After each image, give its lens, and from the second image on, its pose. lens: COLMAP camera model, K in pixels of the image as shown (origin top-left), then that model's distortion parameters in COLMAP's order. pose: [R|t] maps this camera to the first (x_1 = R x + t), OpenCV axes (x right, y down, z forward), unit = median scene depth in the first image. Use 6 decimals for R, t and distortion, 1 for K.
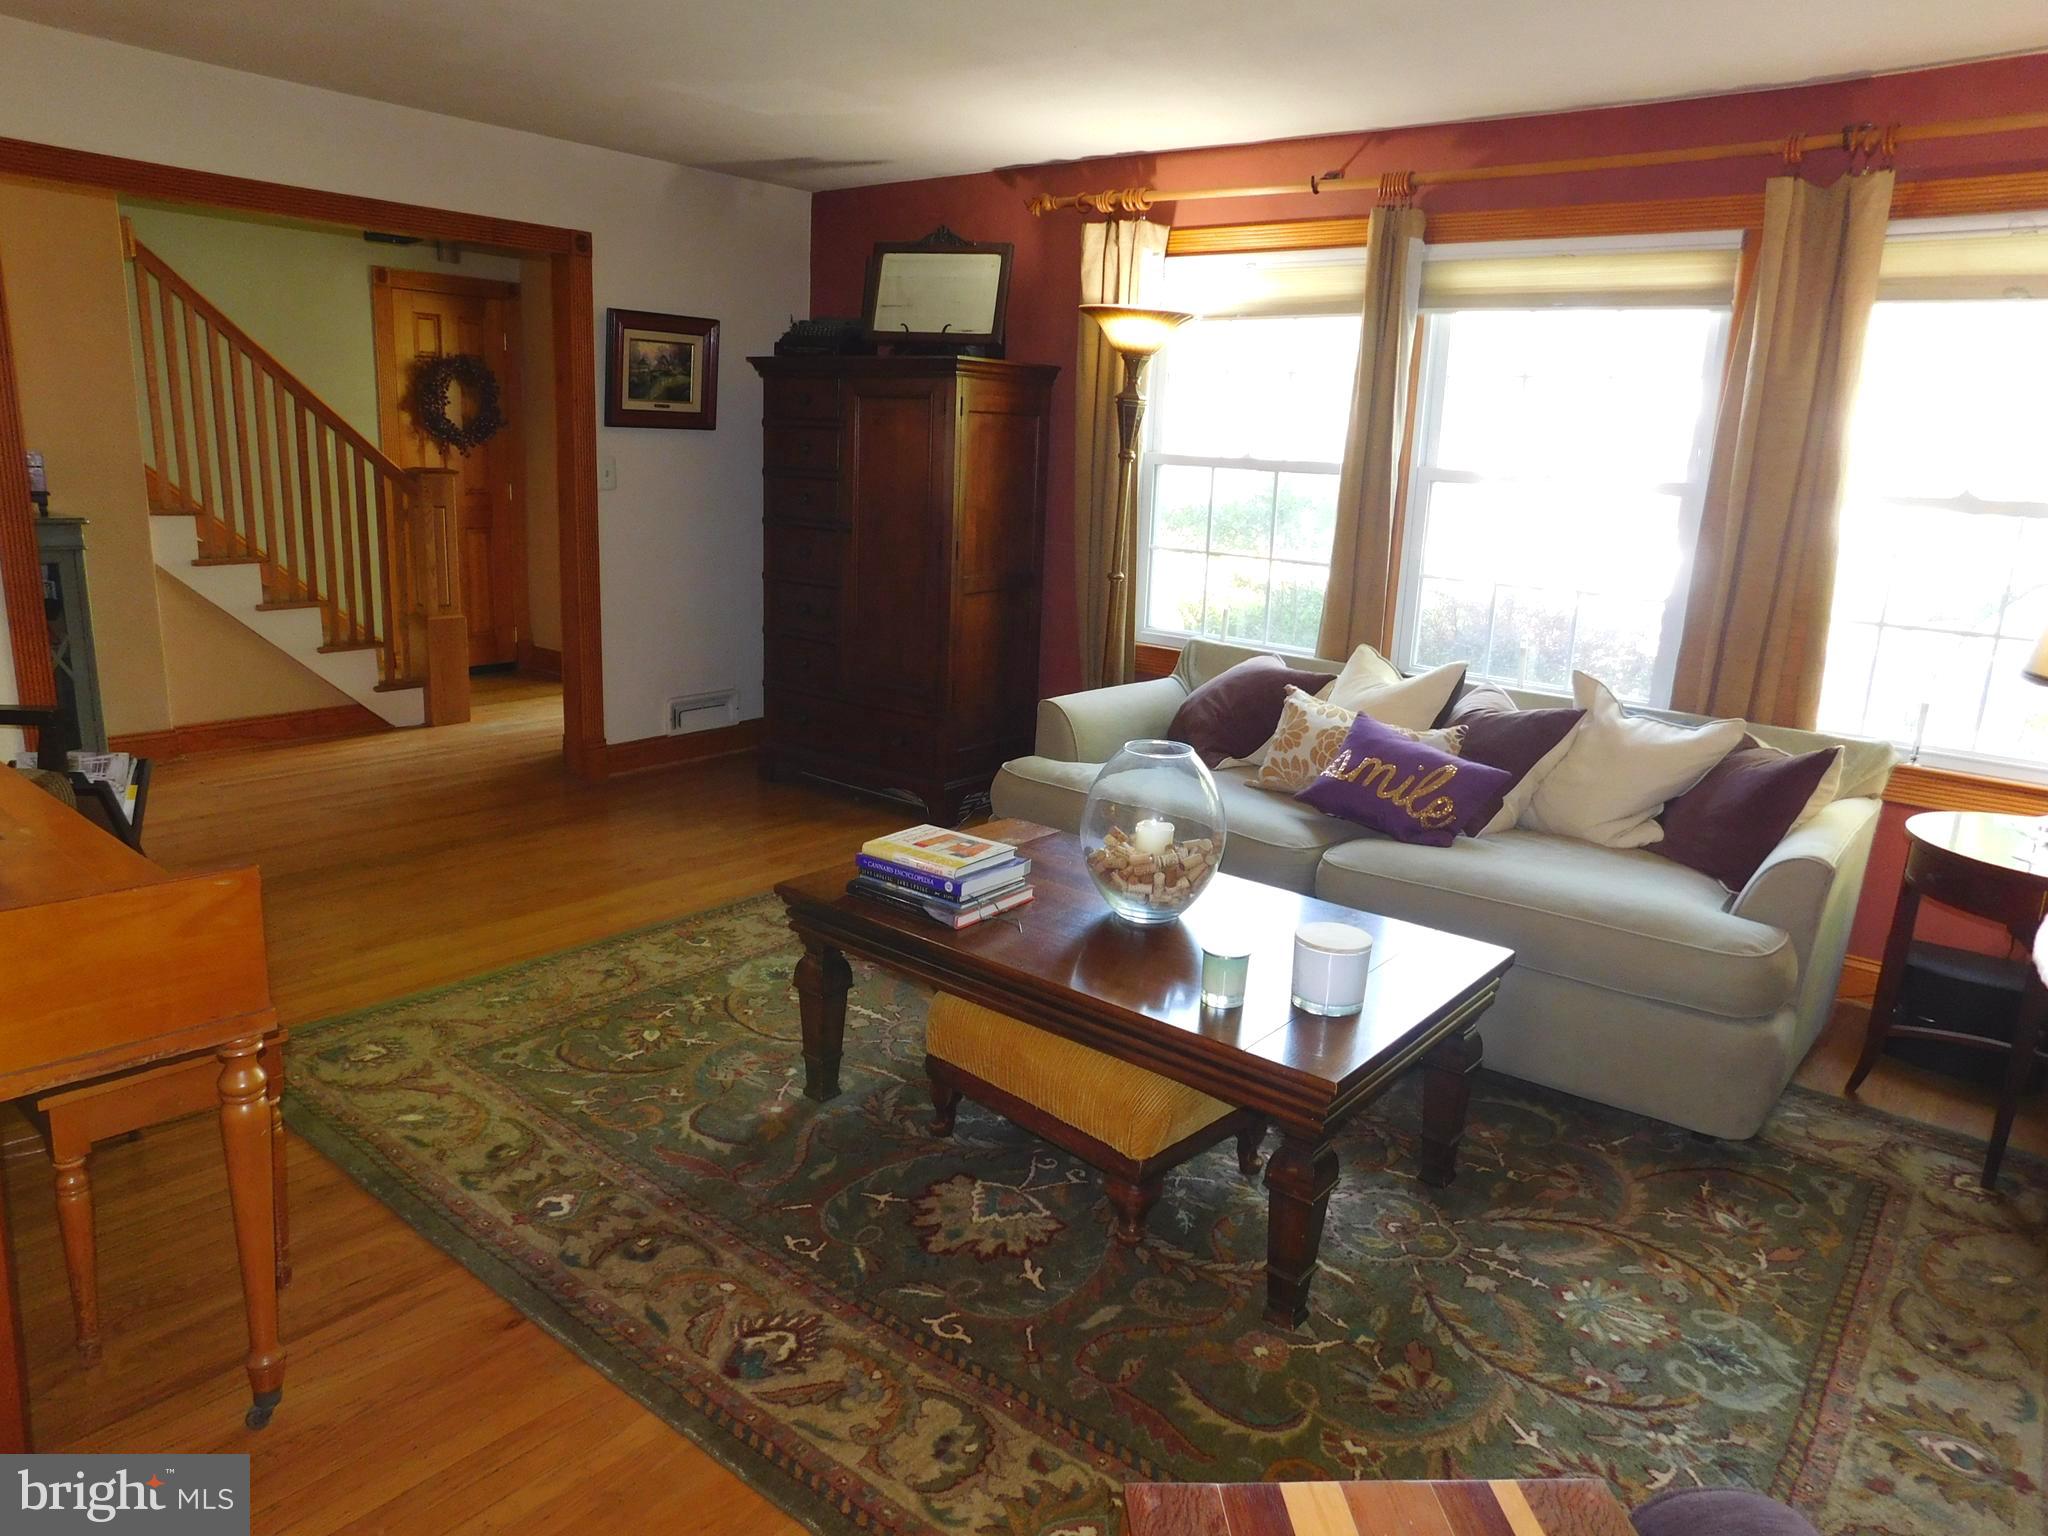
lens RADIAL K [[1358.4, 0, 1023.7], [0, 1358.4, 773.5], [0, 0, 1]] dist [-0.062767, 0.047682]
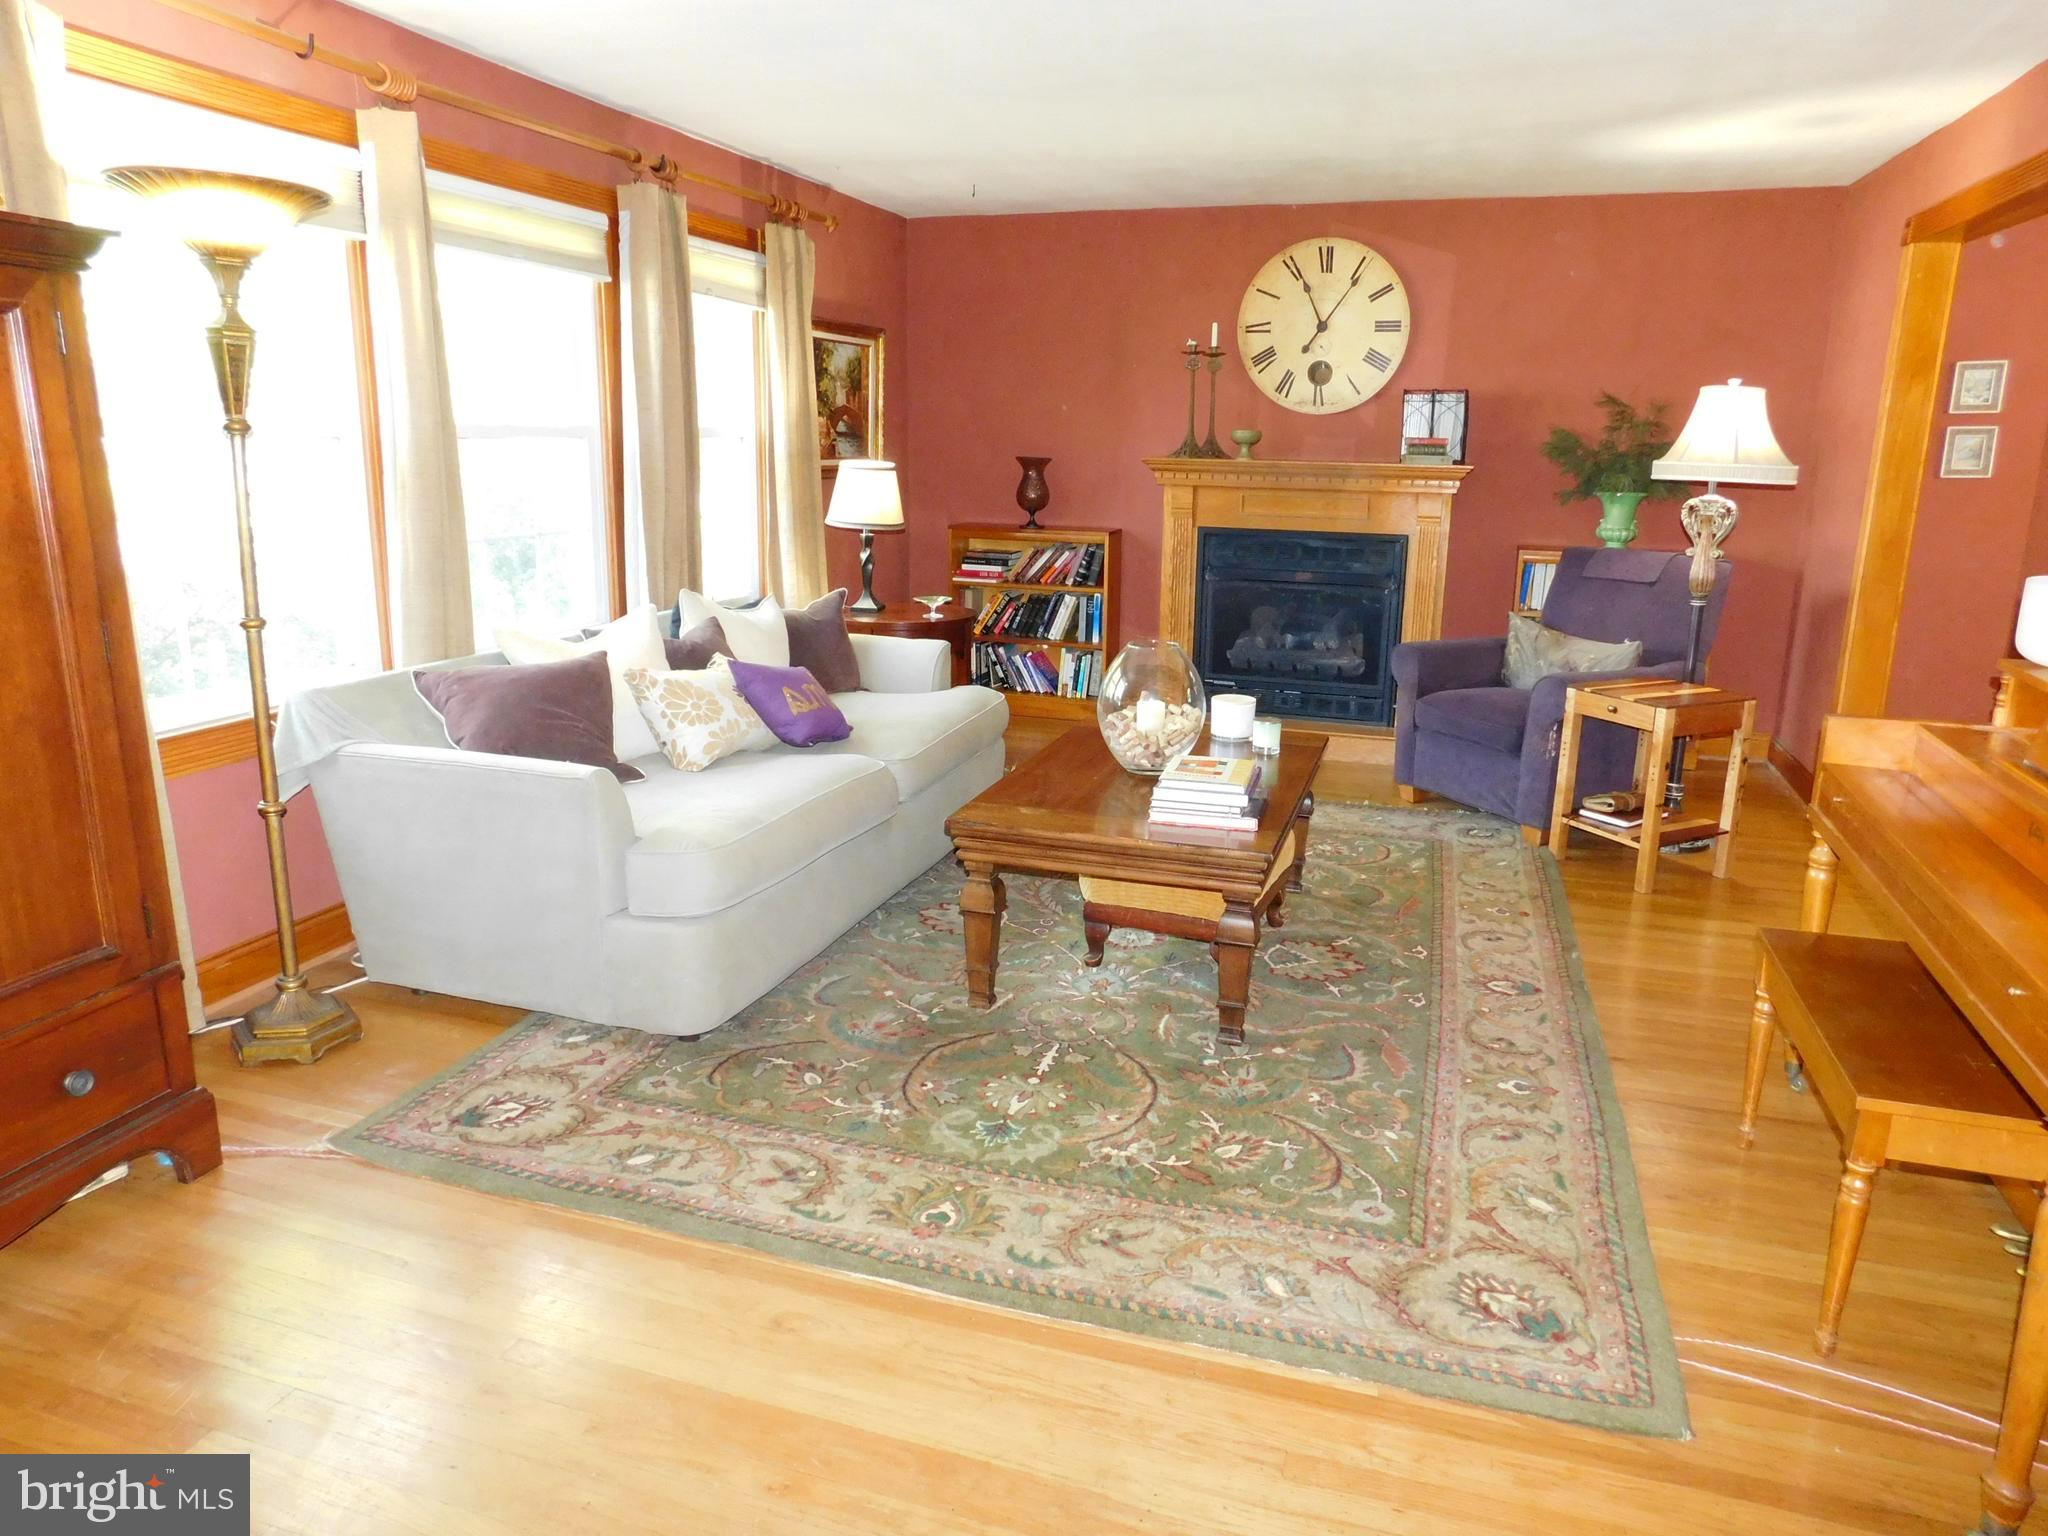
lens RADIAL K [[1358.4, 0, 1021.4], [0, 1358.4, 775.9], [0, 0, 1]] dist [-0.062767, 0.047682]
pose [[-0.369544, -0.268451, 0.889591, -1.061853], [0.197748, 0.912709, 0.357573, -0.397789], [-0.907928, 0.308054, -0.284200, 1.499980]]
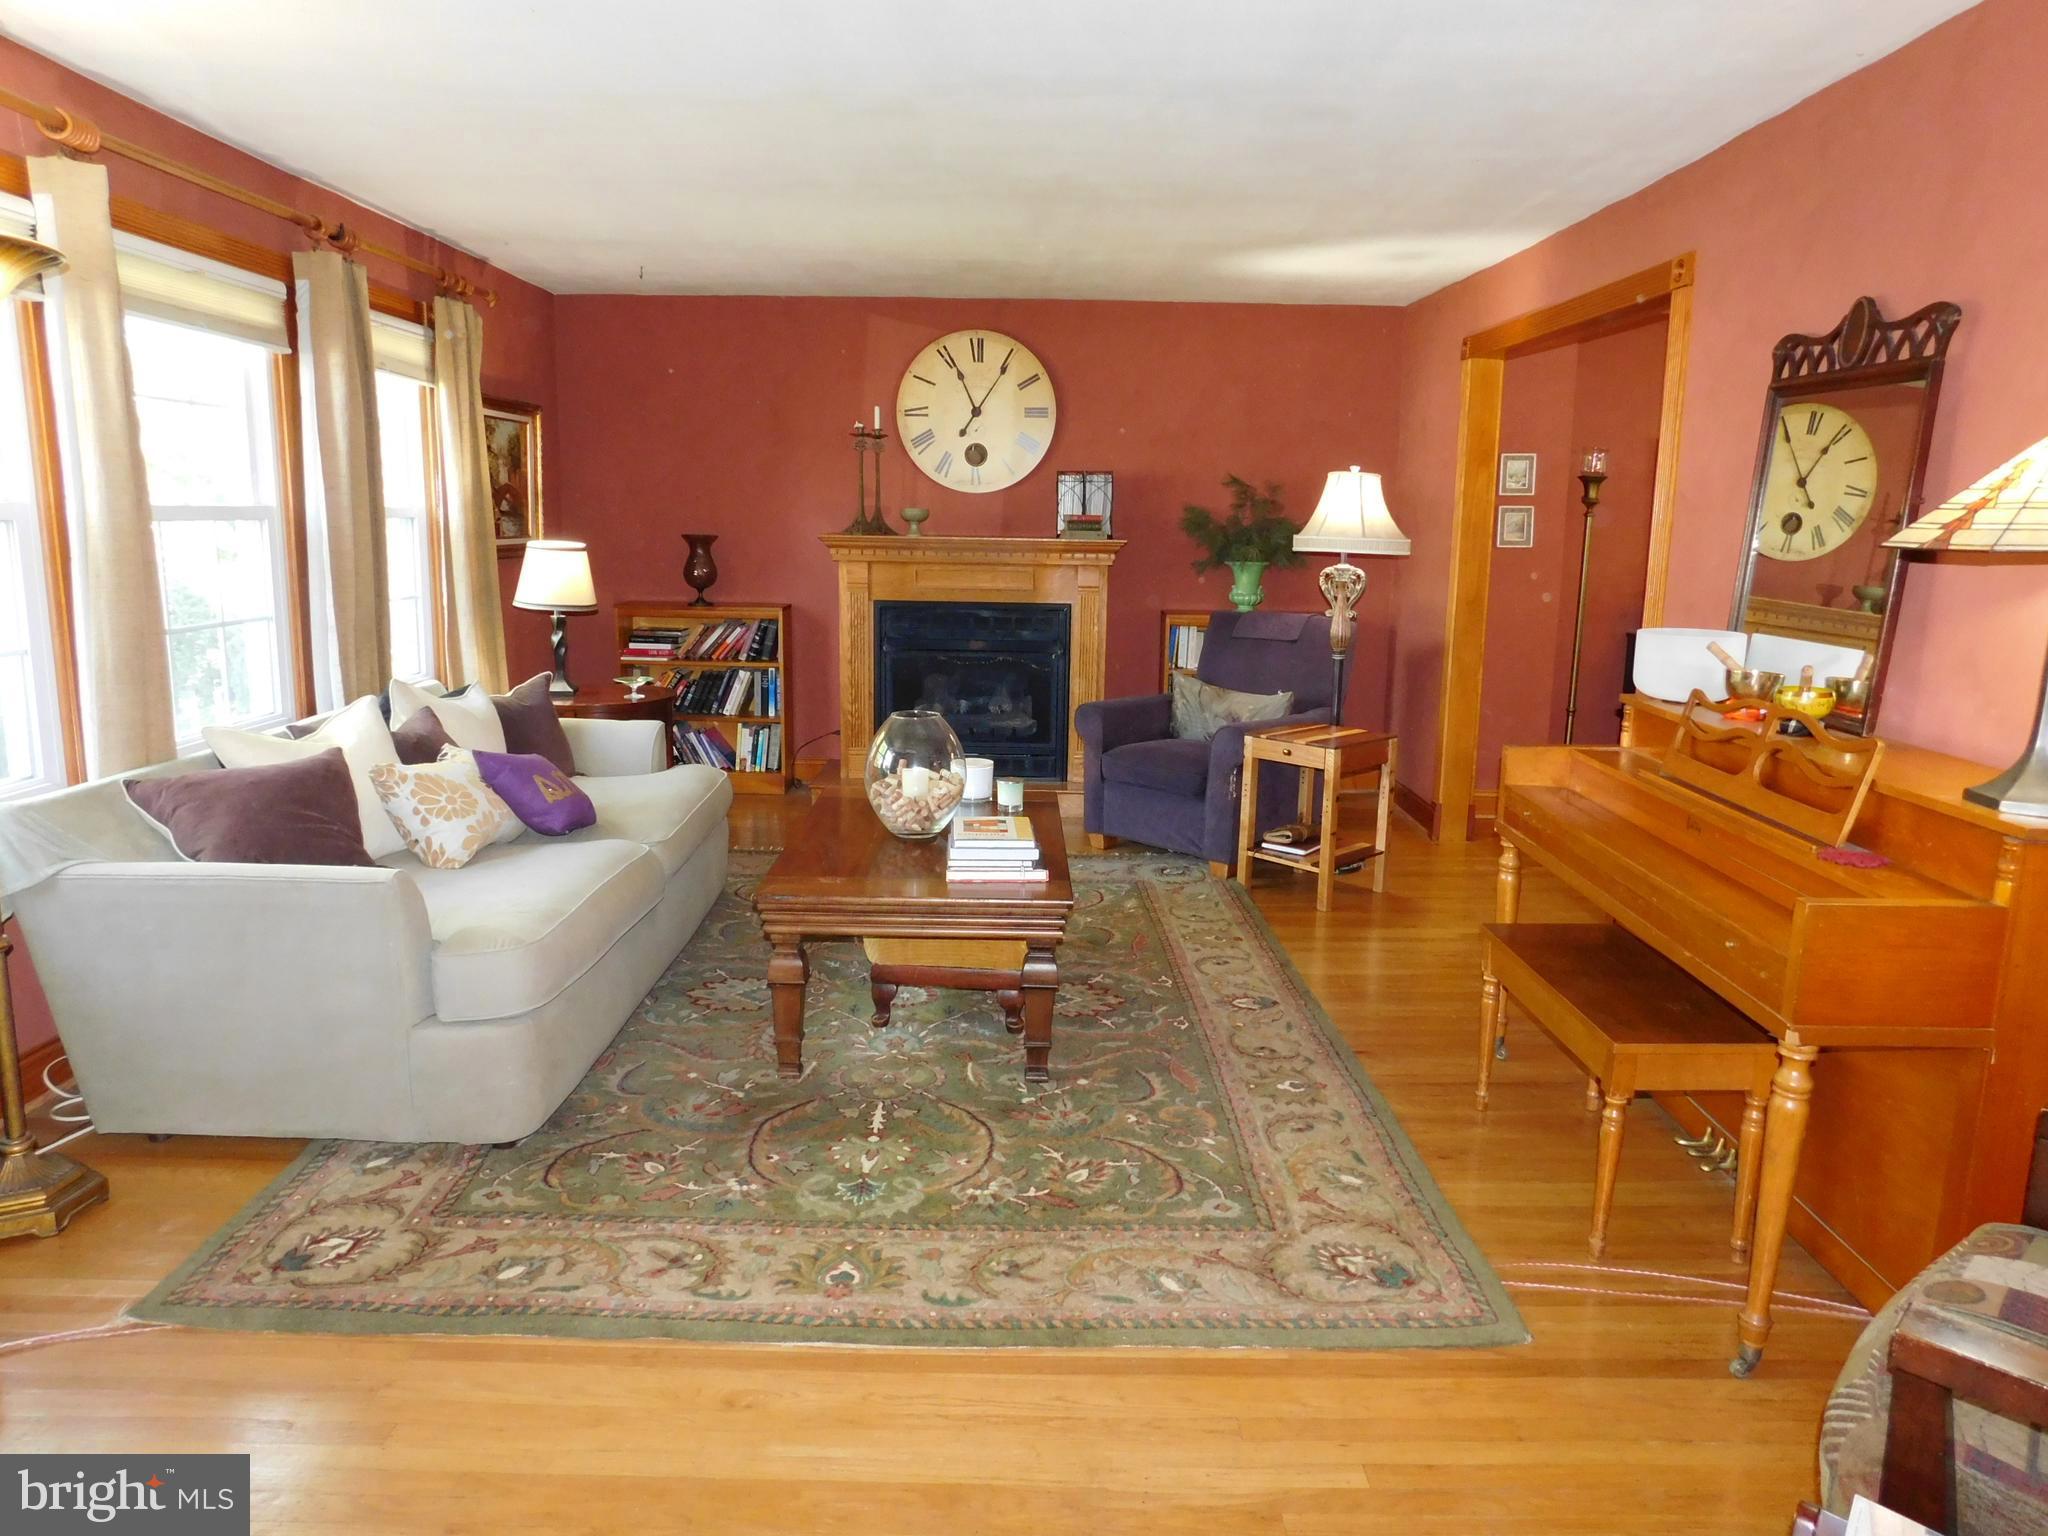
lens RADIAL K [[1358.4, 0, 1029.8], [0, 1358.4, 770.5], [0, 0, 1]] dist [-0.062767, 0.047682]
pose [[-0.643927, -0.190271, 0.741050, -1.020411], [0.145019, 0.920670, 0.362403, -0.451859], [-0.751217, 0.340827, -0.565252, 1.687453]]
